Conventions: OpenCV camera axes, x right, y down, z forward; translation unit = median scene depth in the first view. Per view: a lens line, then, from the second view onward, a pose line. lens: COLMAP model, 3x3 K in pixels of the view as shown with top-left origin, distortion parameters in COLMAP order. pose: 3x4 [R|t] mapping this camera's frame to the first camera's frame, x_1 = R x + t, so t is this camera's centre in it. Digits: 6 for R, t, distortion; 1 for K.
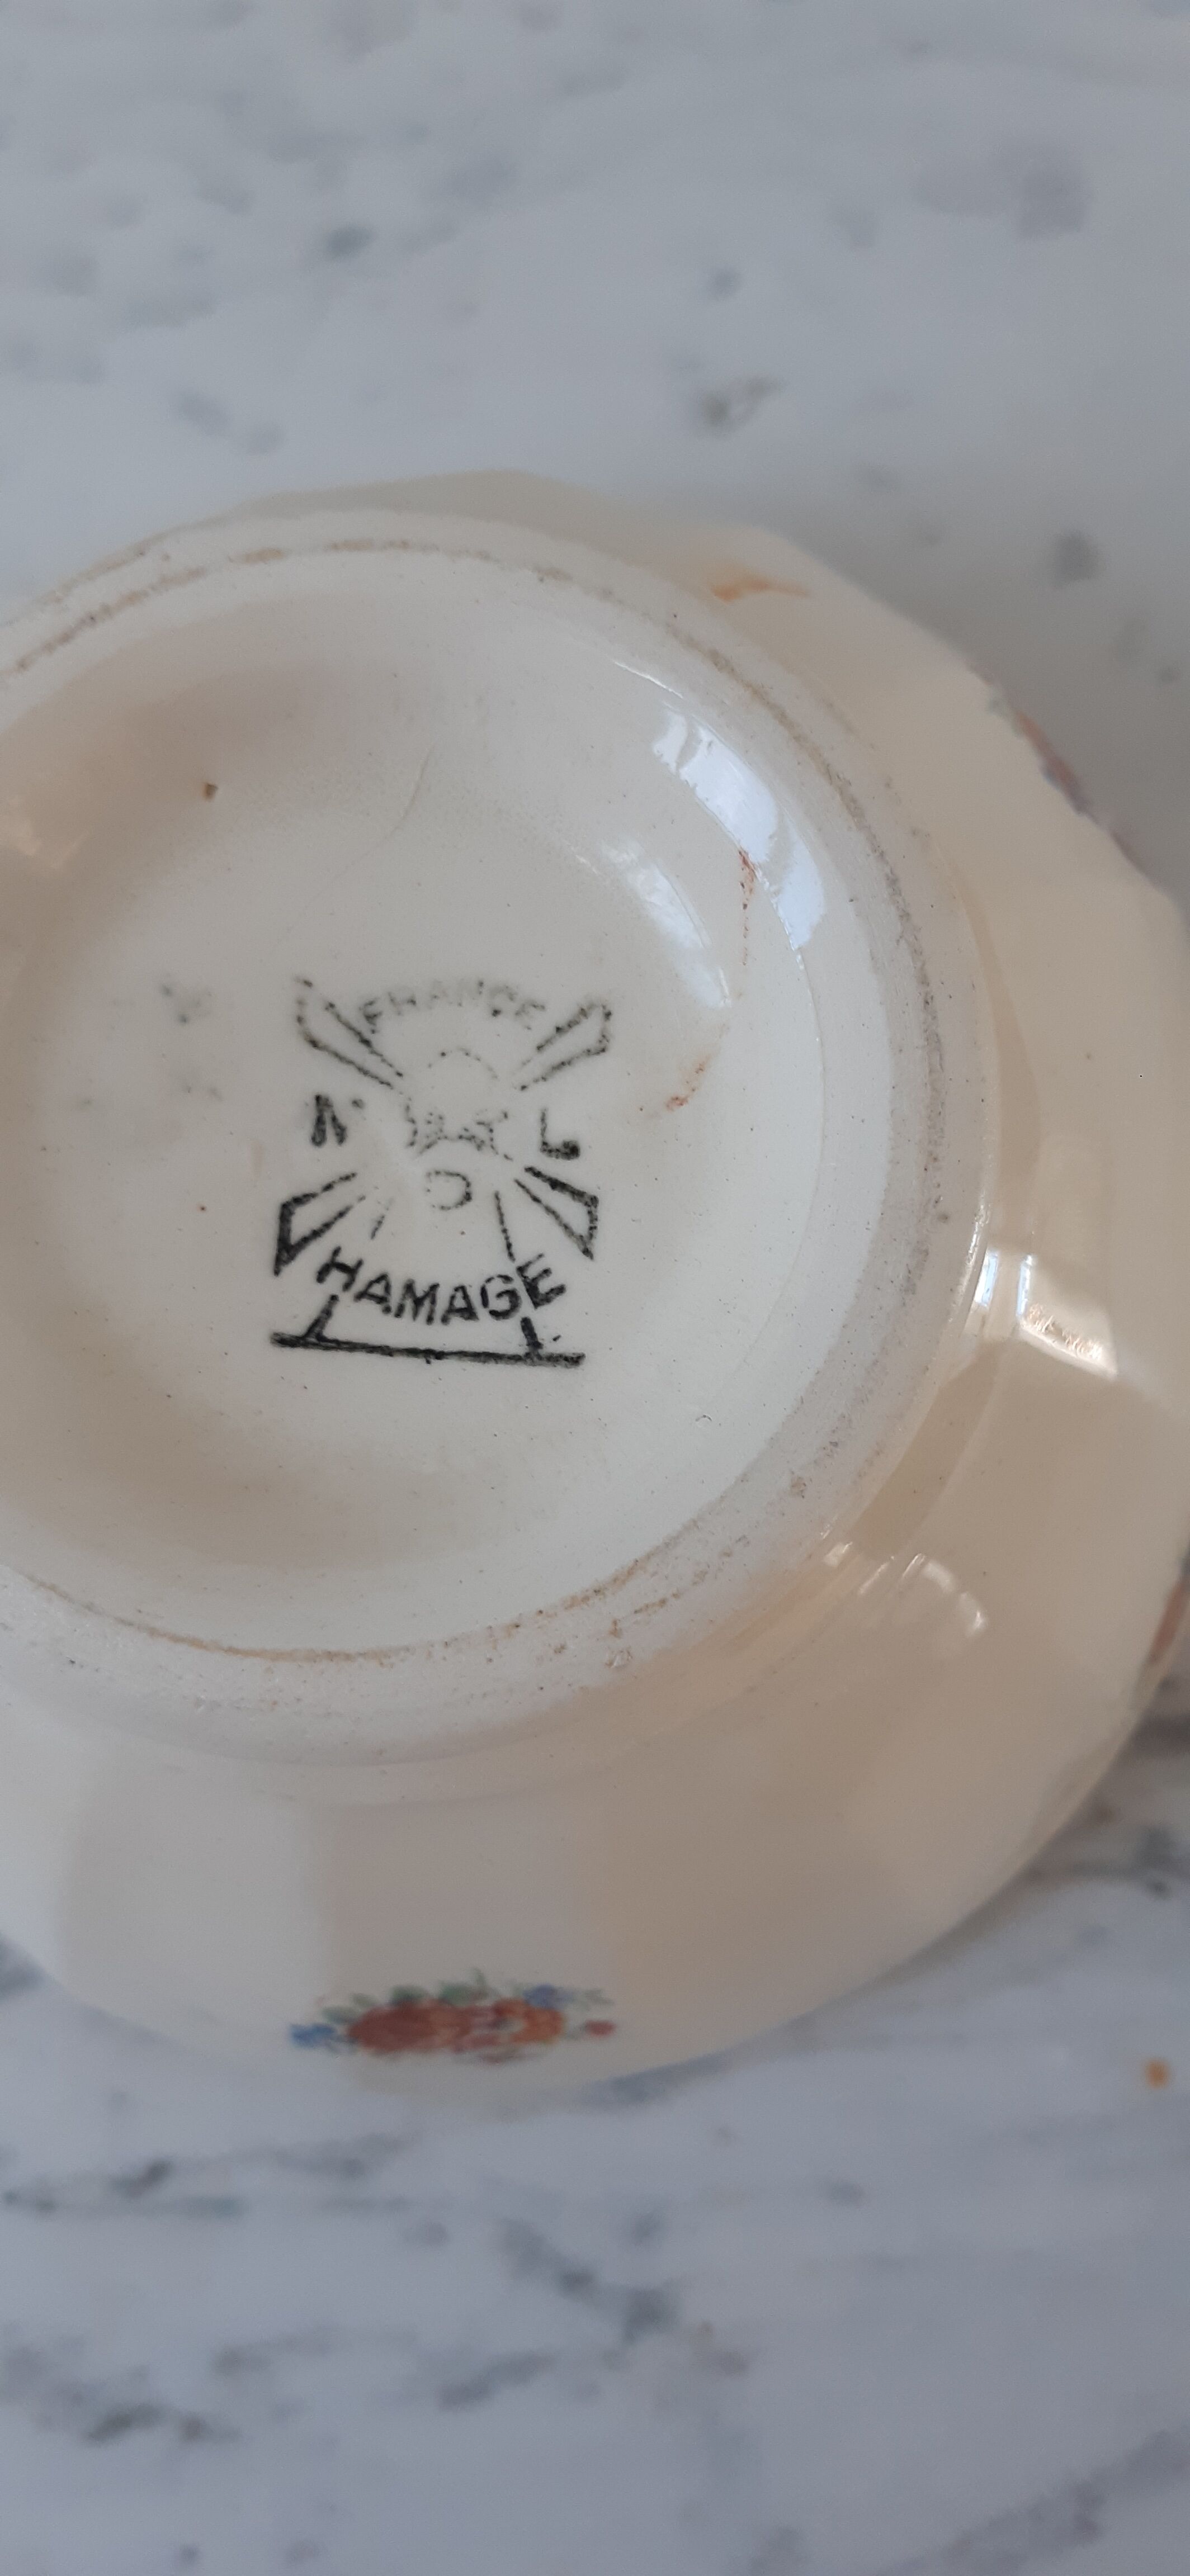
lens RADIAL K [[2215.2, 0, 670.5], [0, 2215.2, 1177.2], [0, 0, 1]] dist [0.068706, -0.205881]
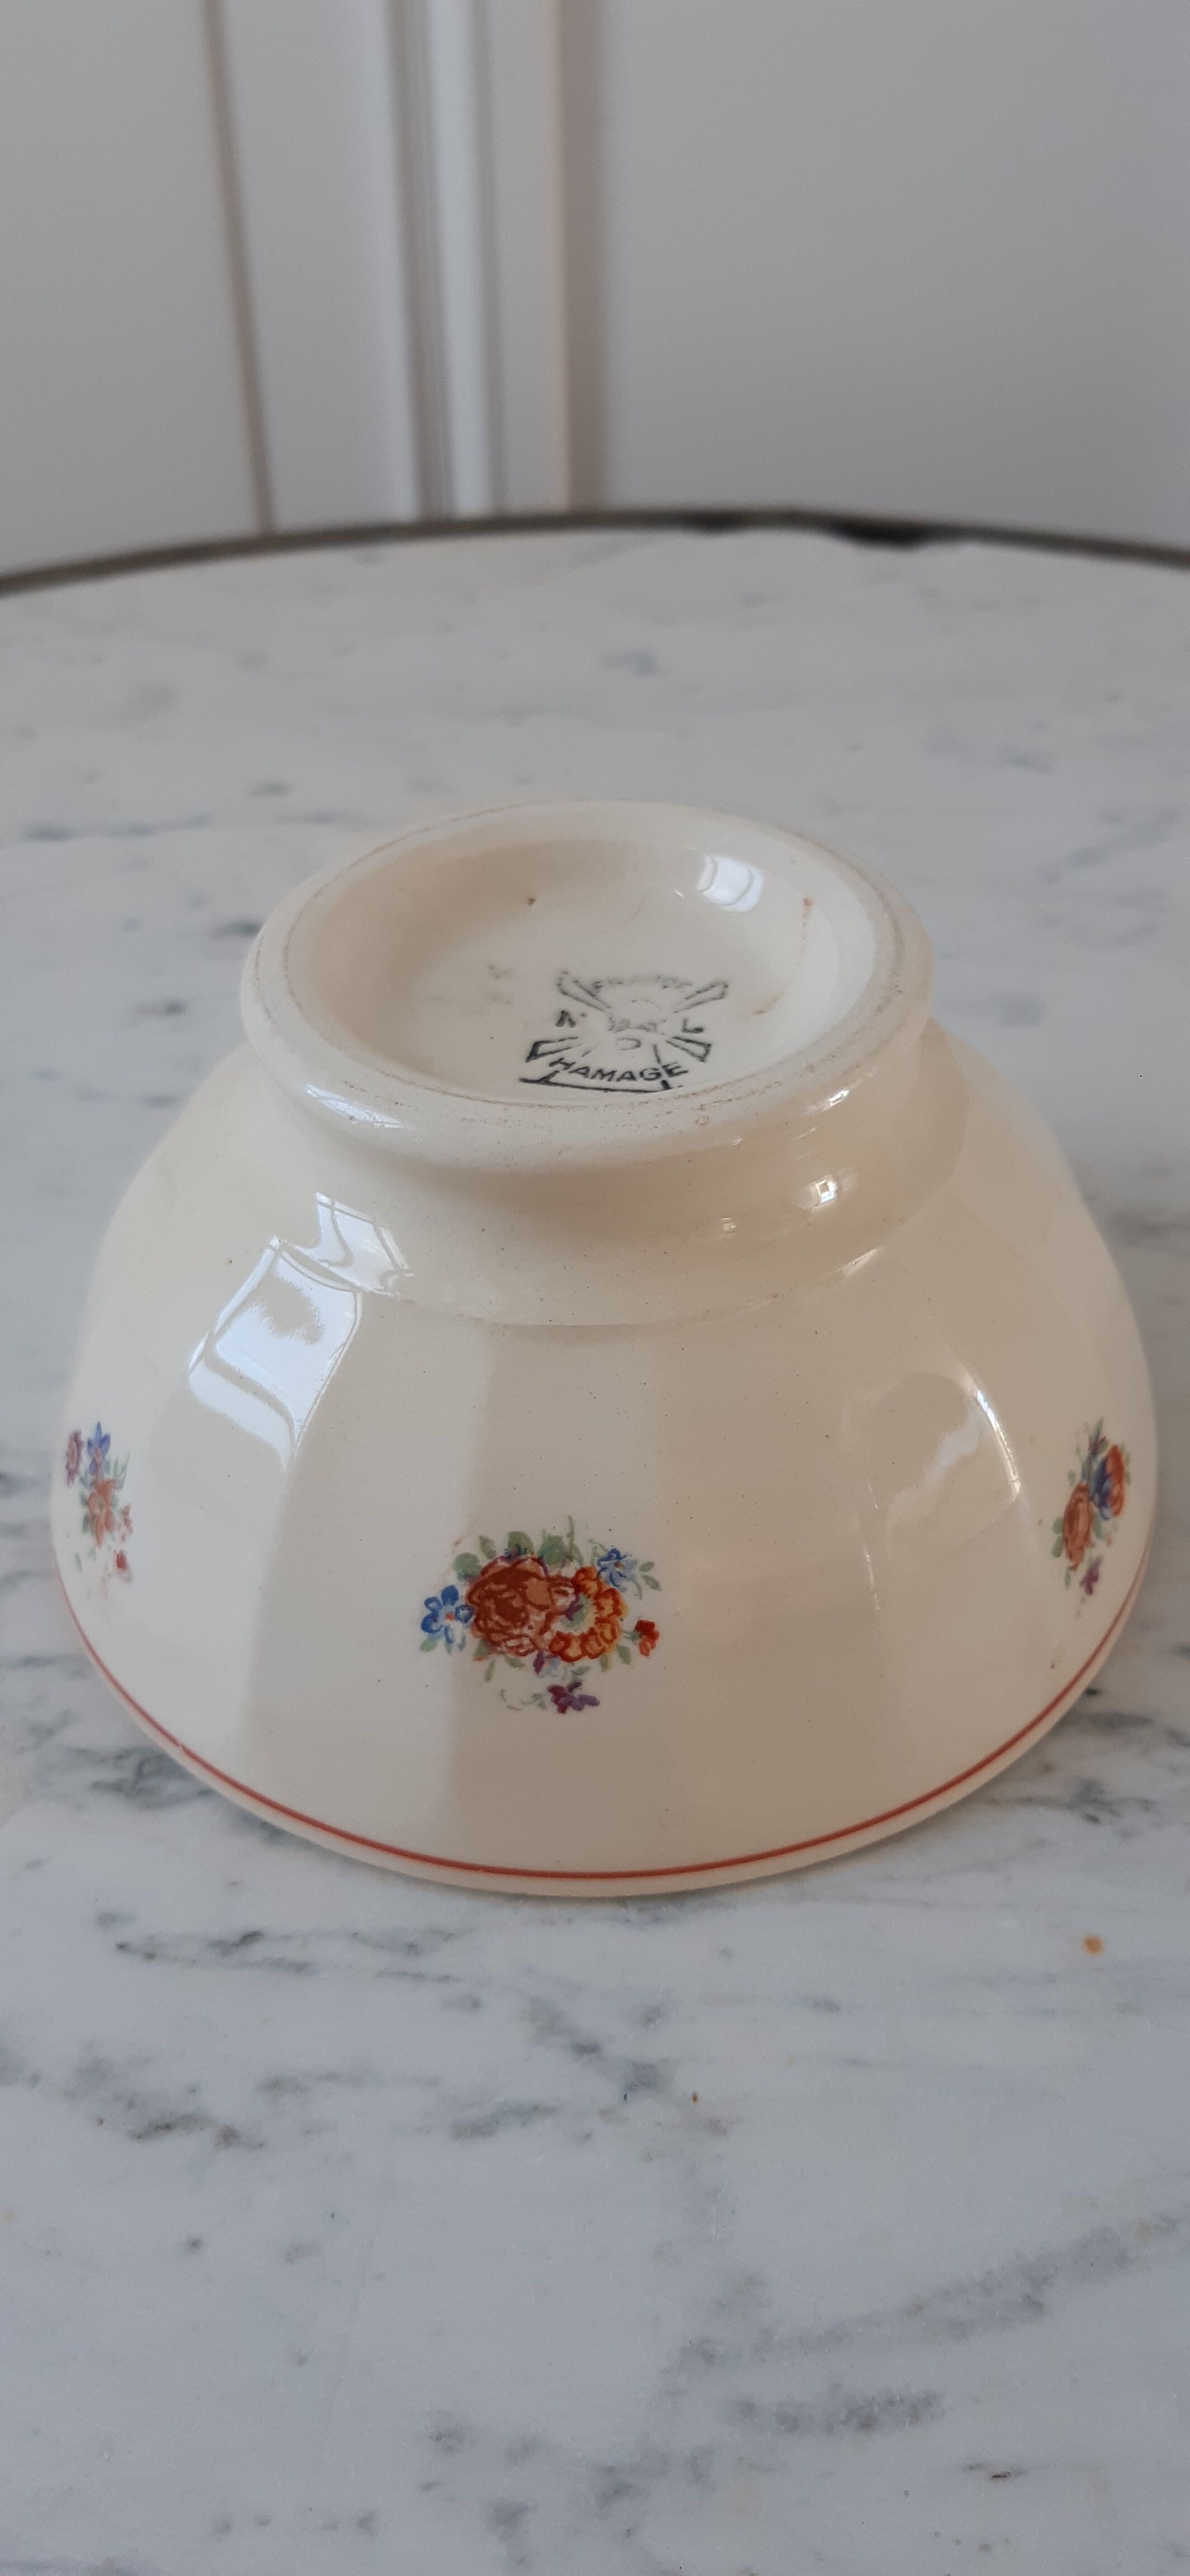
lens RADIAL K [[2215.2, 0, 670.5], [0, 2215.2, 1177.2], [0, 0, 1]] dist [0.068706, -0.205881]
pose [[0.993902, 0.066411, -0.088023, 0.086264], [-0.109232, 0.702051, -0.703699, 1.176611], [0.015064, 0.709023, 0.705024, -0.157892]]
